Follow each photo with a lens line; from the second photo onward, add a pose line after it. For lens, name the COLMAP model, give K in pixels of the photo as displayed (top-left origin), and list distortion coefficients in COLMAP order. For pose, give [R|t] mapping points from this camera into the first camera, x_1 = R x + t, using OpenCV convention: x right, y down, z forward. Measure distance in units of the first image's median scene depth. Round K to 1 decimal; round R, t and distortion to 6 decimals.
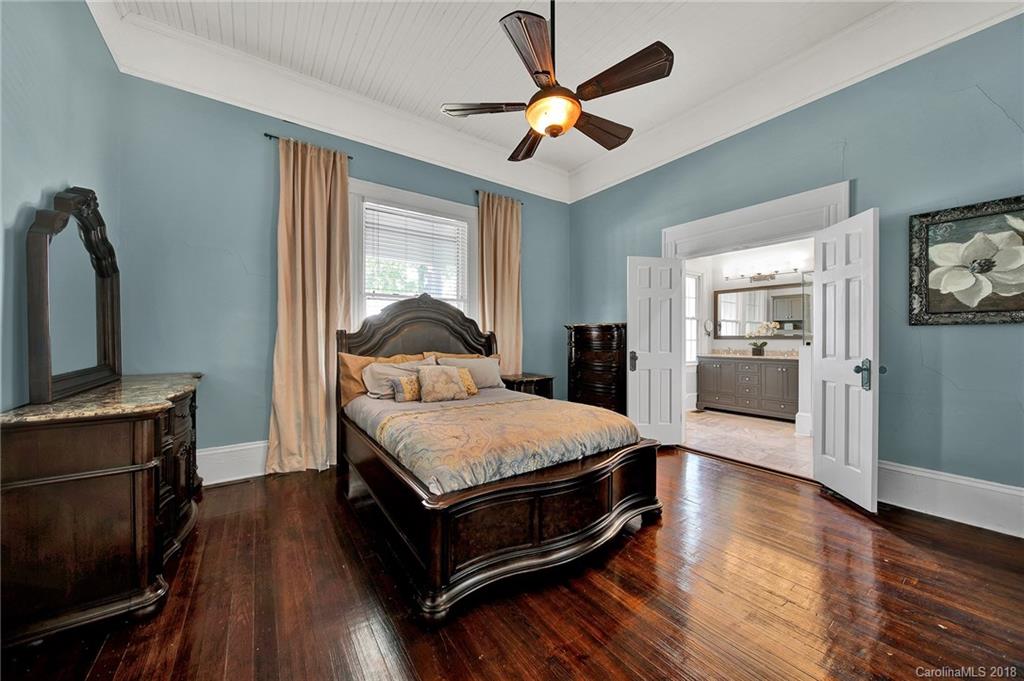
lens RADIAL K [[363.9, 0, 515.7], [0, 363.9, 338.6], [0, 0, 1]] dist [0.000086, 0.000018]
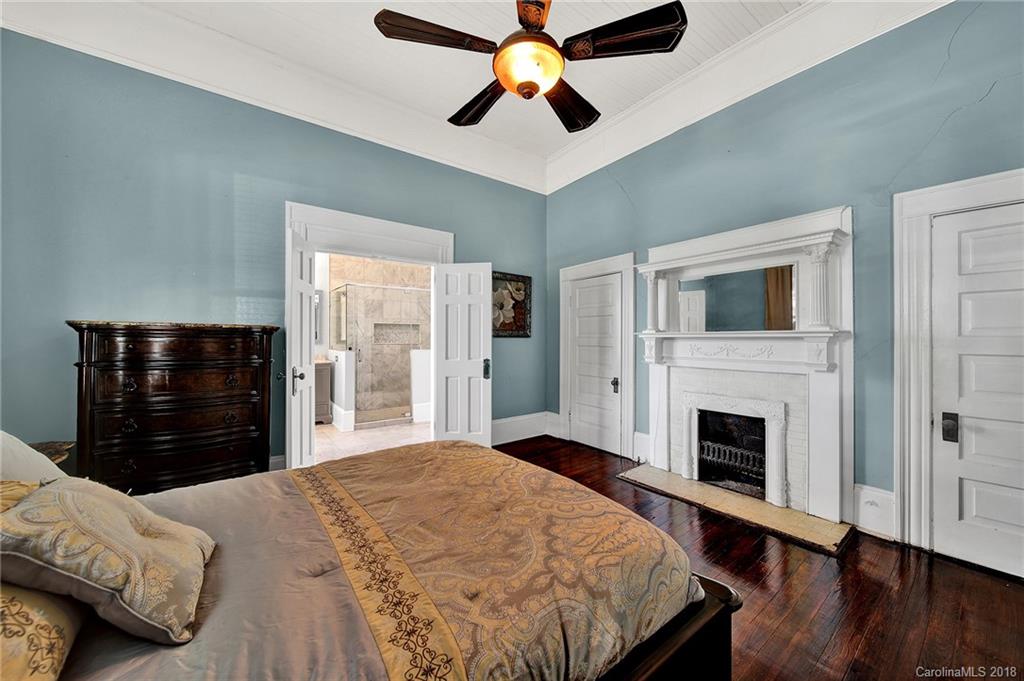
lens RADIAL K [[363.9, 0, 515.7], [0, 363.9, 338.6], [0, 0, 1]] dist [0.000086, 0.000018]
pose [[-0.015297, -0.002048, 0.999881, -0.256278], [0.000493, 0.999998, 0.002056, -0.014007], [-0.999883, 0.000524, -0.015296, 0.396782]]
